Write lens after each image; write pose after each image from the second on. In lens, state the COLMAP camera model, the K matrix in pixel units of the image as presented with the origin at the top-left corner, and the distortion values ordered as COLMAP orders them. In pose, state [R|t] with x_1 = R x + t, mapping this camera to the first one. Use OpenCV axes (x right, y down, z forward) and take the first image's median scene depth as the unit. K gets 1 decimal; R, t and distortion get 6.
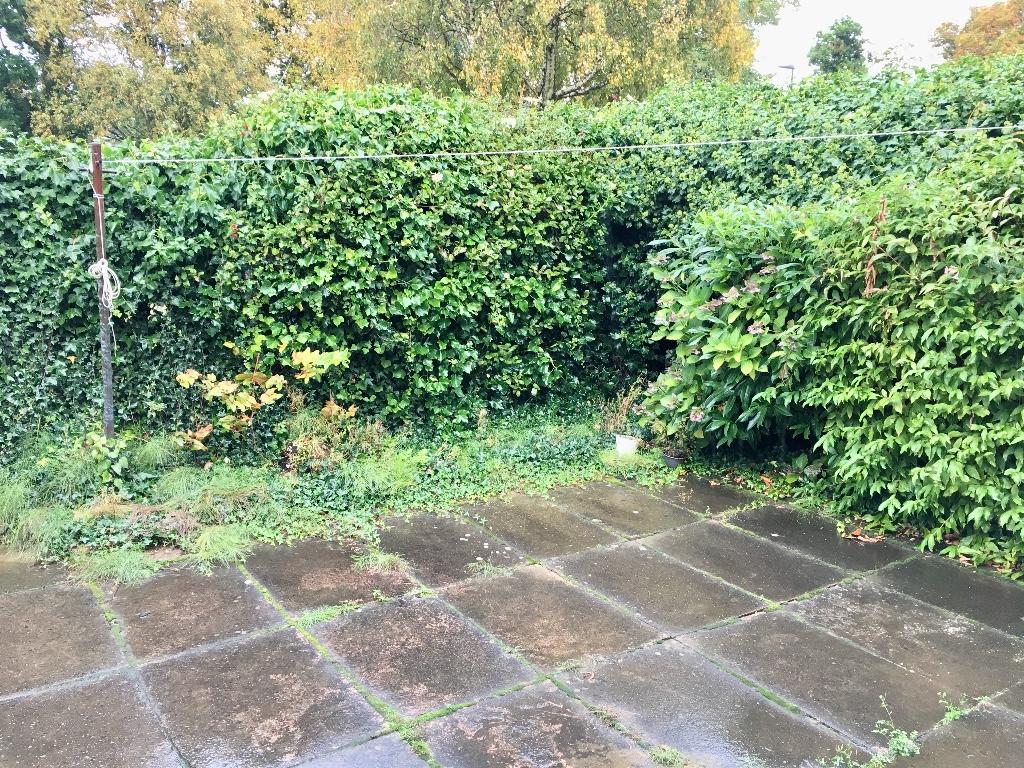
lens RADIAL K [[873.3, 0, 516.0], [0, 873.3, 382.5], [0, 0, 1]] dist [0.085813, -0.094742]
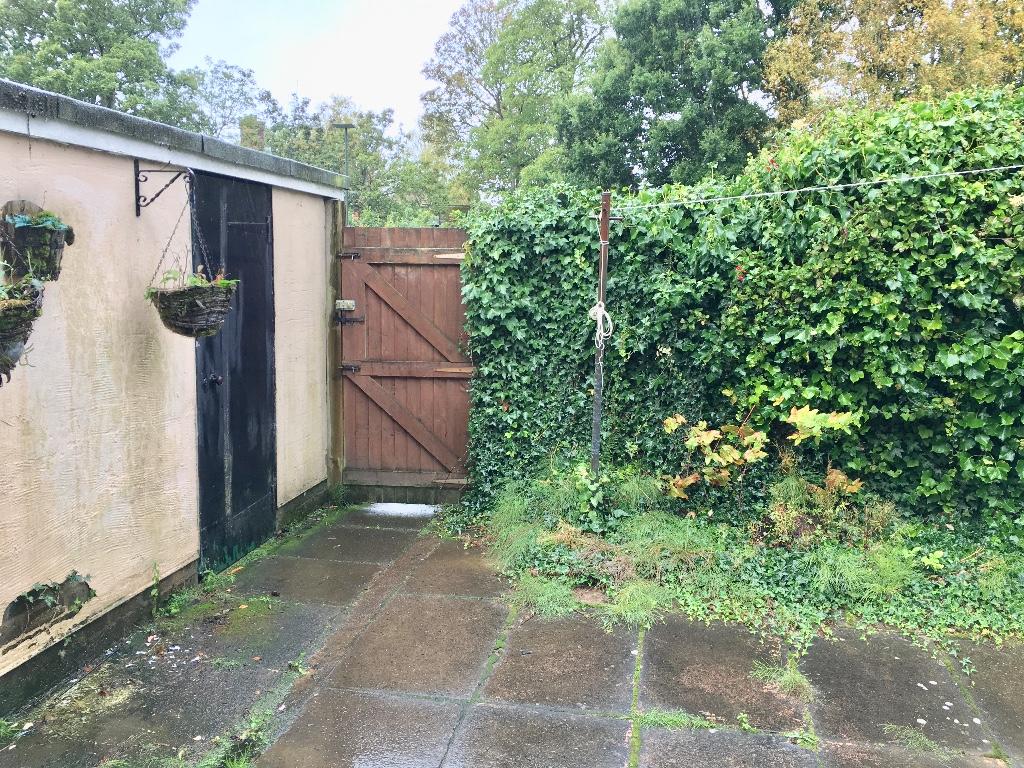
lens RADIAL K [[873.3, 0, 516.0], [0, 873.3, 382.5], [0, 0, 1]] dist [0.085813, -0.094742]
pose [[0.701597, 0.093772, -0.706377, 0.175642], [-0.114894, 0.993219, 0.017734, -0.043508], [0.703251, 0.068717, 0.707613, 0.171570]]
